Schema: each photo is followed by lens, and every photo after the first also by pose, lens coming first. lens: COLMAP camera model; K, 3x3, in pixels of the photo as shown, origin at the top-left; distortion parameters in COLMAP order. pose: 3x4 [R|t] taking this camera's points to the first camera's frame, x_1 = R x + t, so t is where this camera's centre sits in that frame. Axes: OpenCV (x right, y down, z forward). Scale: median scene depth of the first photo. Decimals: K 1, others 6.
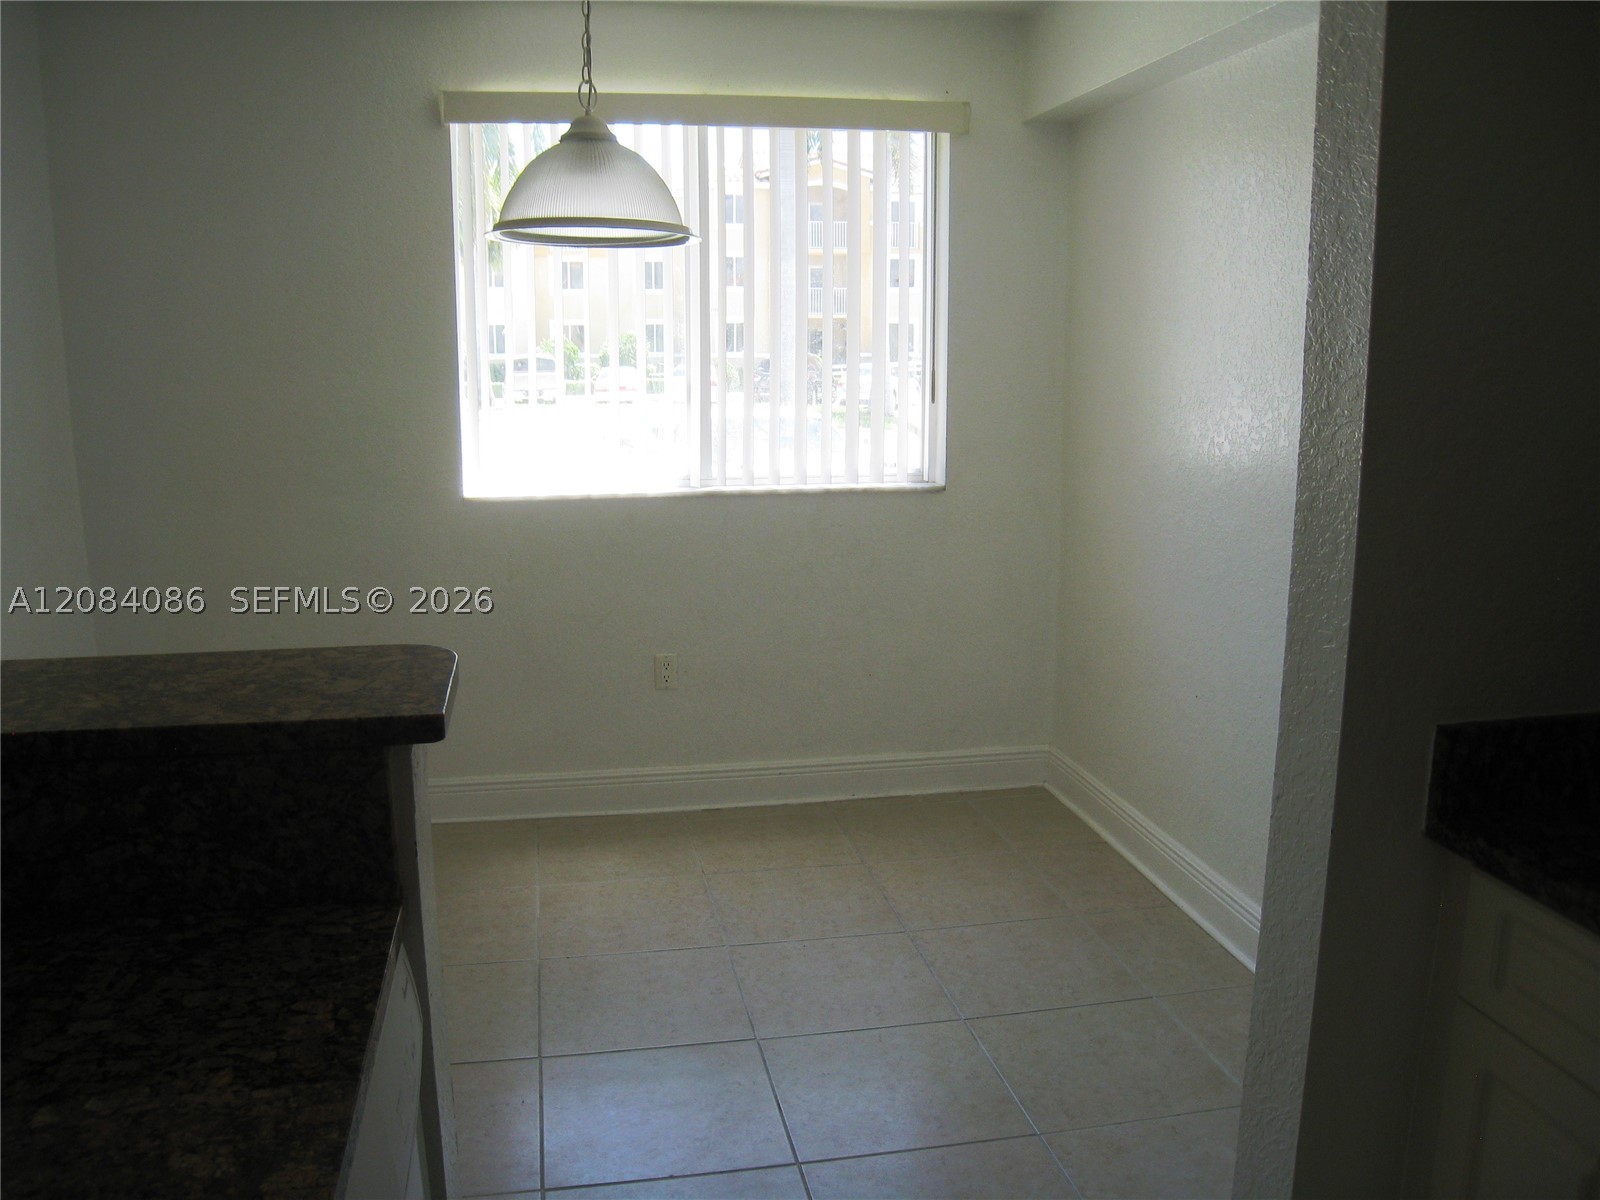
lens RADIAL K [[1322.1, 0, 800.0], [0, 1322.1, 600.0], [0, 0, 1]] dist [-0.152761, 0.093651]
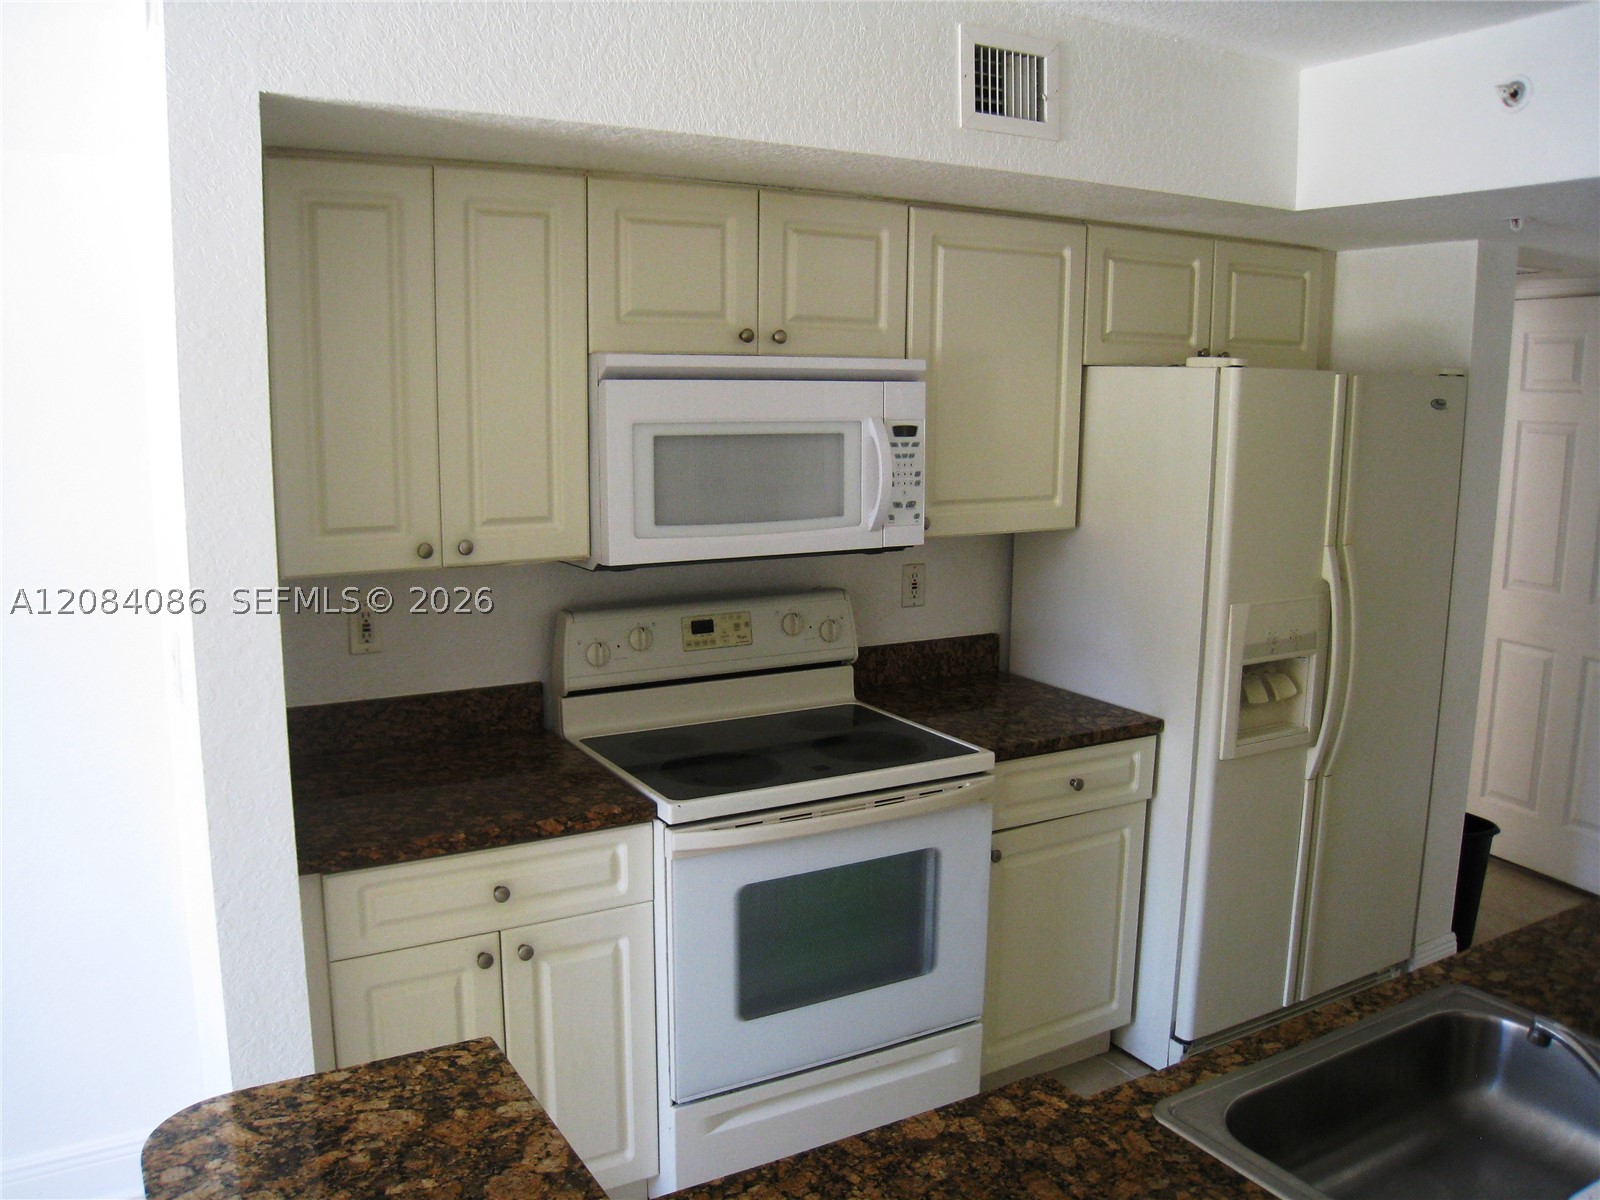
lens RADIAL K [[1322.1, 0, 800.0], [0, 1322.1, 600.0], [0, 0, 1]] dist [-0.152761, 0.093651]
pose [[-0.334983, -0.152574, 0.929789, -0.398072], [0.167824, 0.961361, 0.218219, -0.133169], [-0.927158, 0.229140, -0.296434, 0.325879]]
